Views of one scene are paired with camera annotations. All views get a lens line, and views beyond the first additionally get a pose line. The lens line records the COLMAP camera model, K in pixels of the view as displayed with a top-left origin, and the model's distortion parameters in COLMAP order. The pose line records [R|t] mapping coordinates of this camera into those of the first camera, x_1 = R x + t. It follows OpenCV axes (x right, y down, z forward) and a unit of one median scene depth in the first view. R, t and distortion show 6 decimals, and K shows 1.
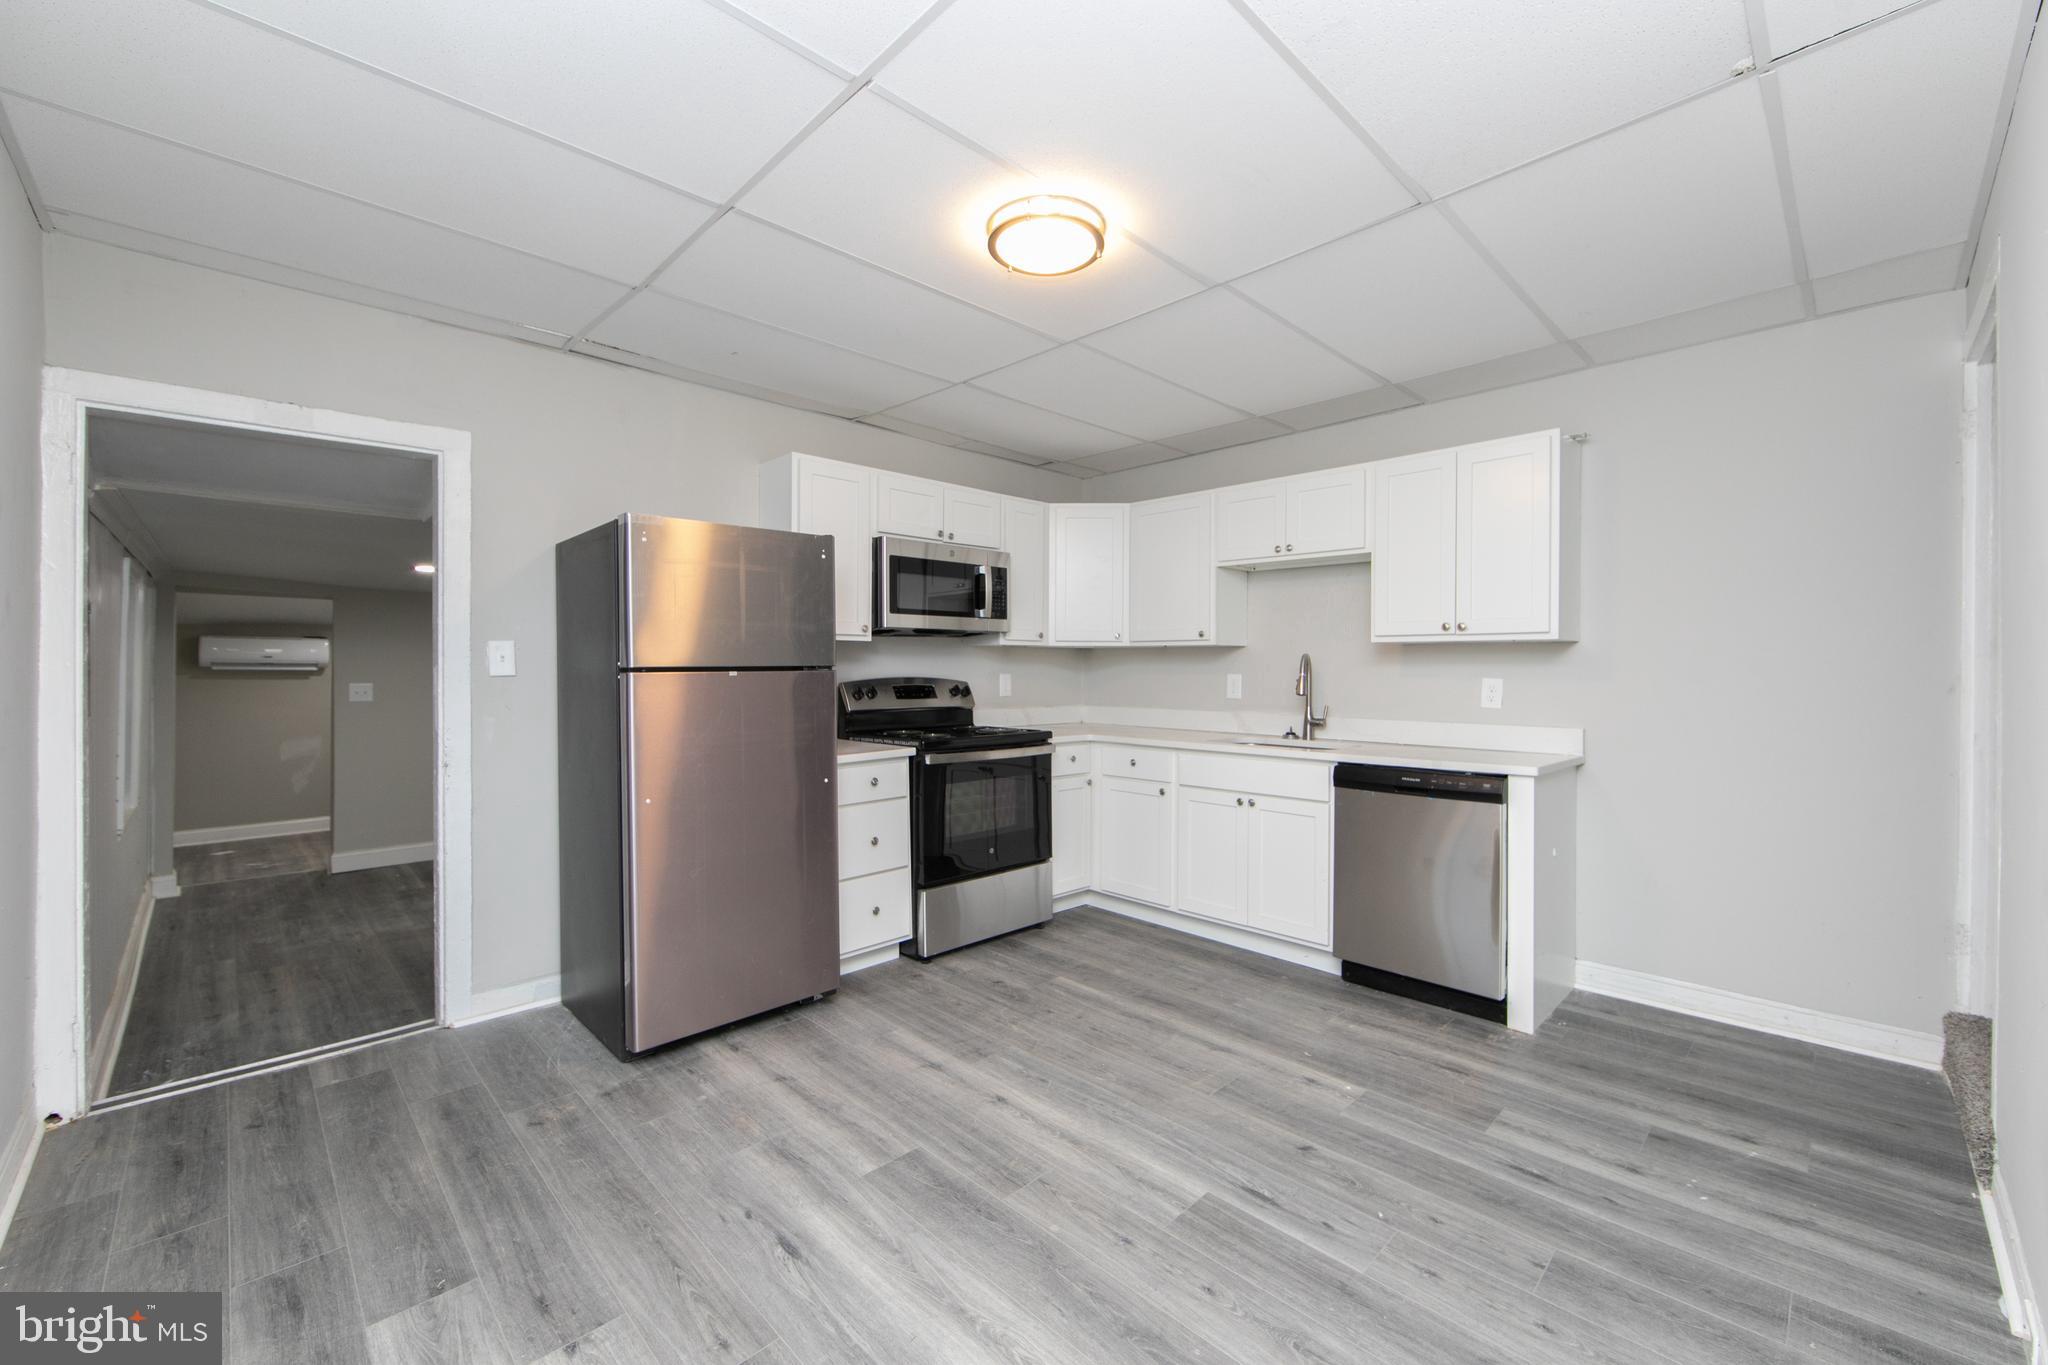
lens RADIAL K [[818.4, 0, 1030.6], [0, 818.4, 679.1], [0, 0, 1]] dist [-0.003146, -0.000533]
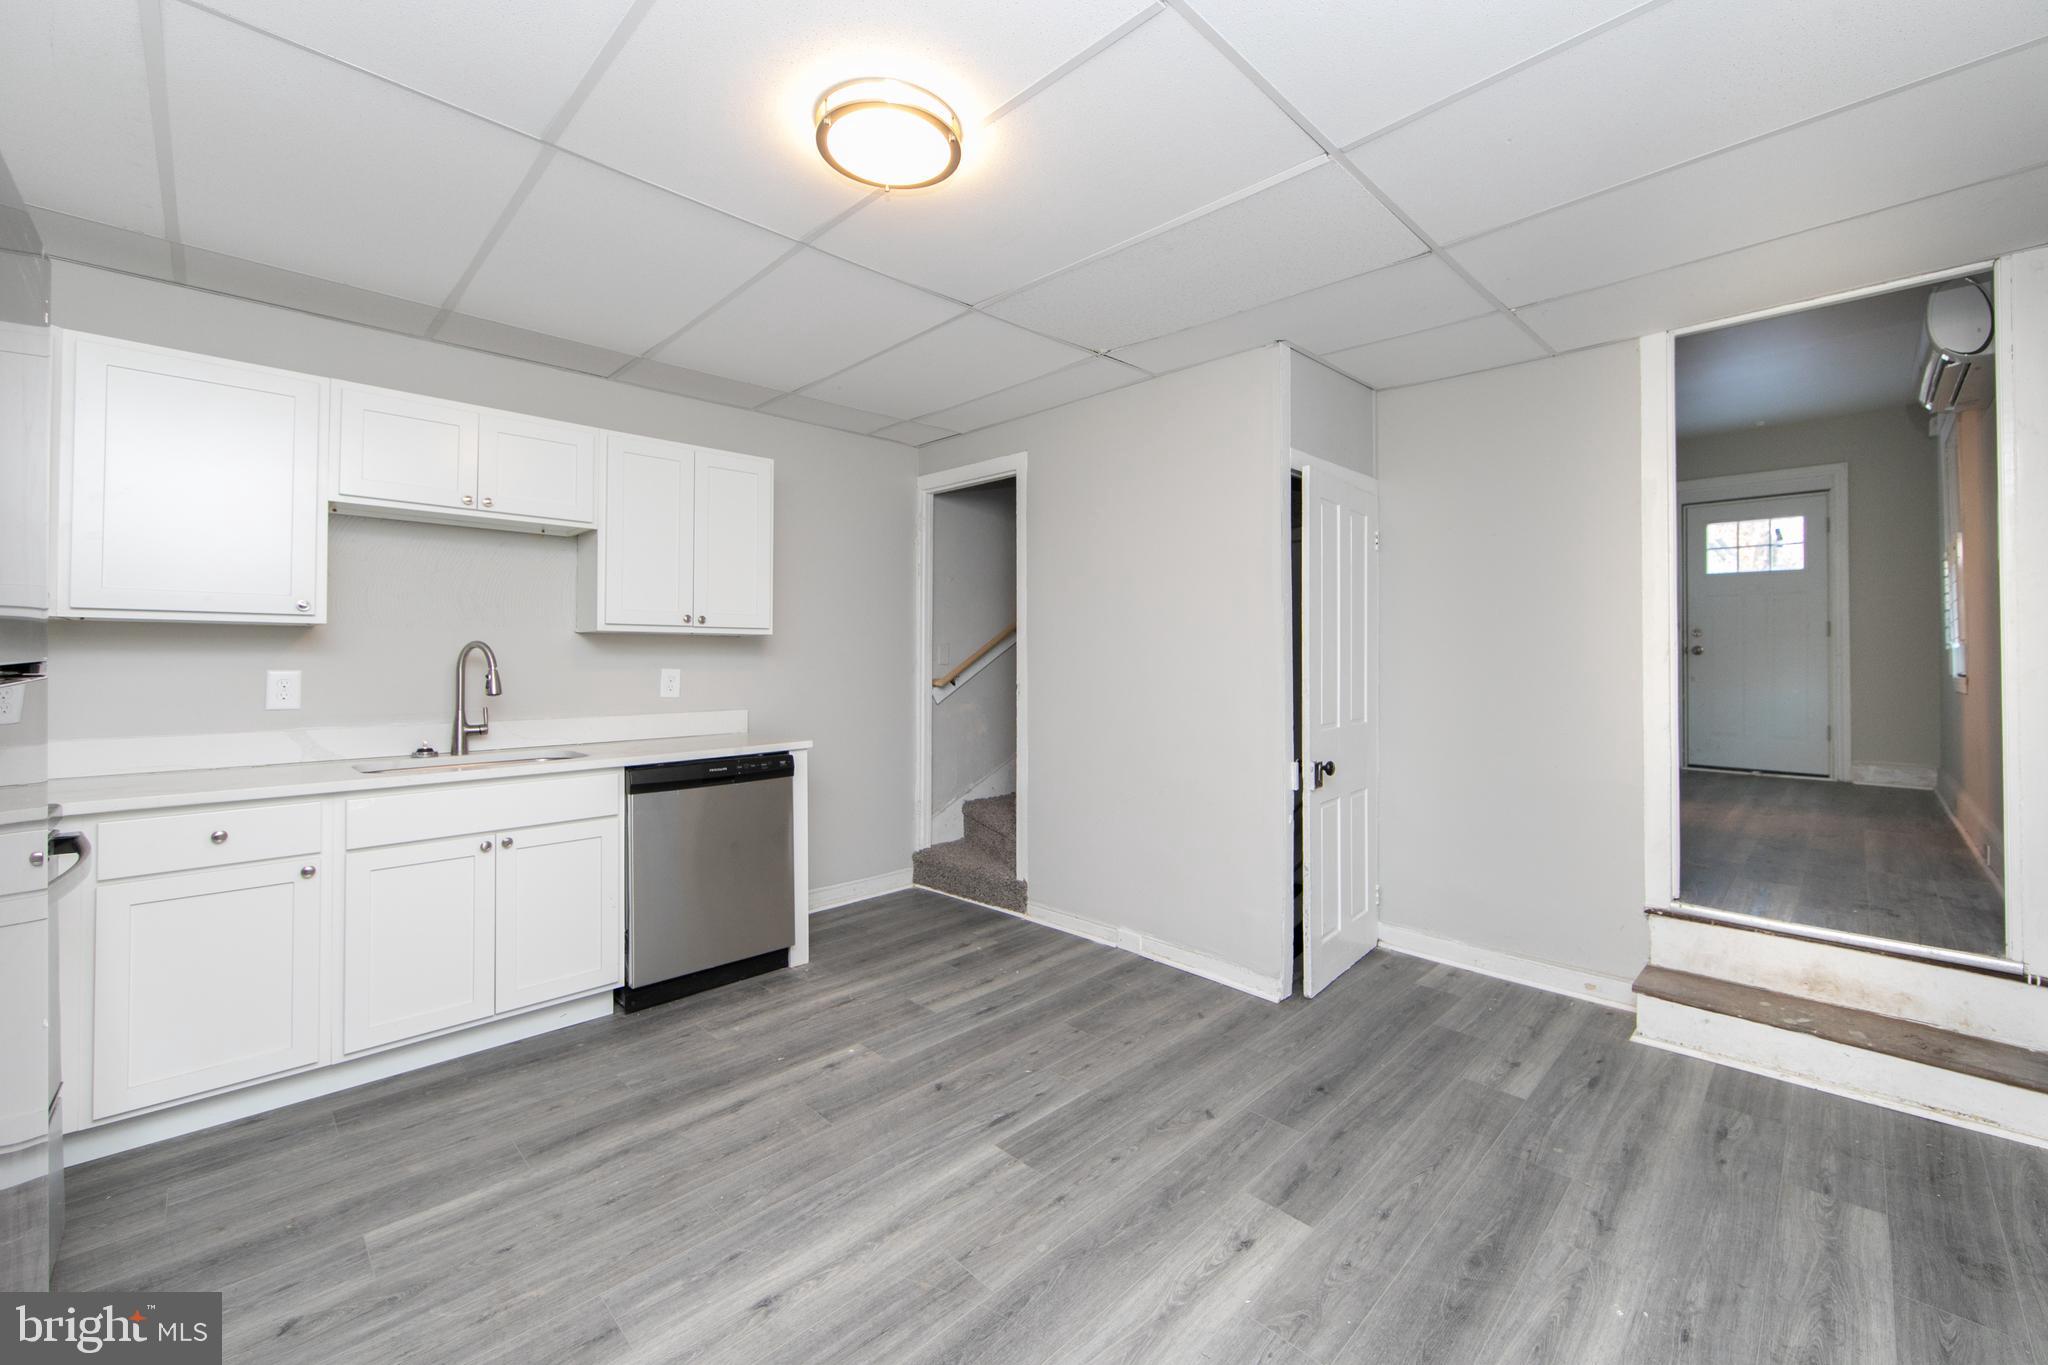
lens RADIAL K [[824.7, 0, 1062.9], [0, 824.7, 648.0], [0, 0, 1]] dist [-0.003252, -0.000455]
pose [[-0.027121, 0.008876, 0.999593, -0.685587], [0.014872, 0.999853, -0.008475, -0.015241], [-0.999522, 0.014636, -0.027250, 0.723462]]
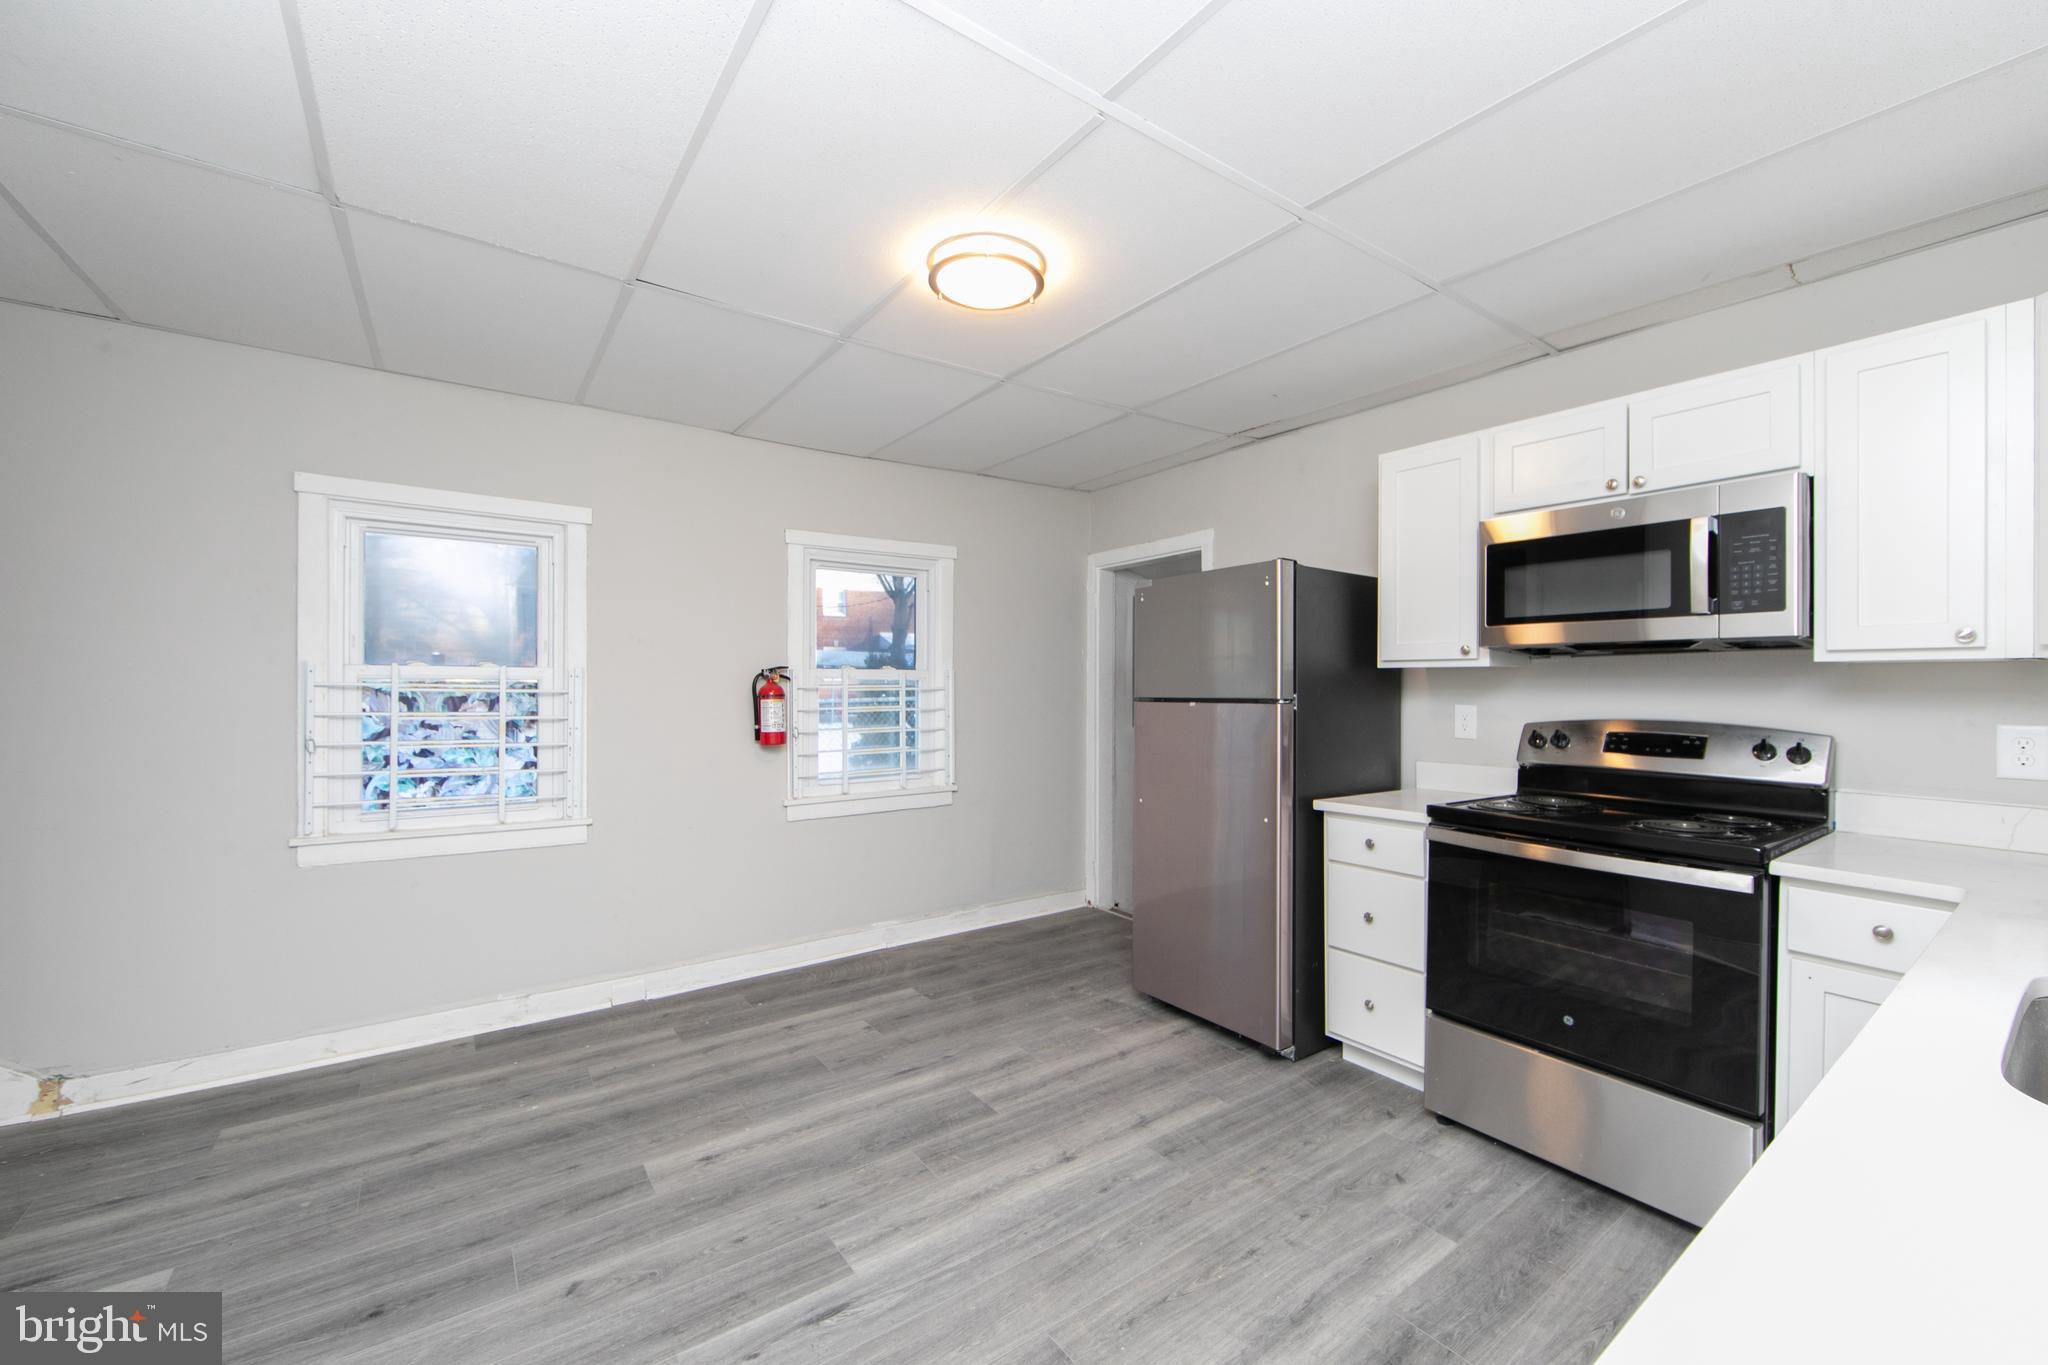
lens RADIAL K [[818.4, 0, 1030.6], [0, 818.4, 679.1], [0, 0, 1]] dist [-0.003146, -0.000533]
pose [[-0.148932, -0.006645, -0.988825, 0.860468], [-0.020642, 0.999780, -0.003610, -0.035262], [0.988632, 0.019874, -0.149037, 1.027807]]
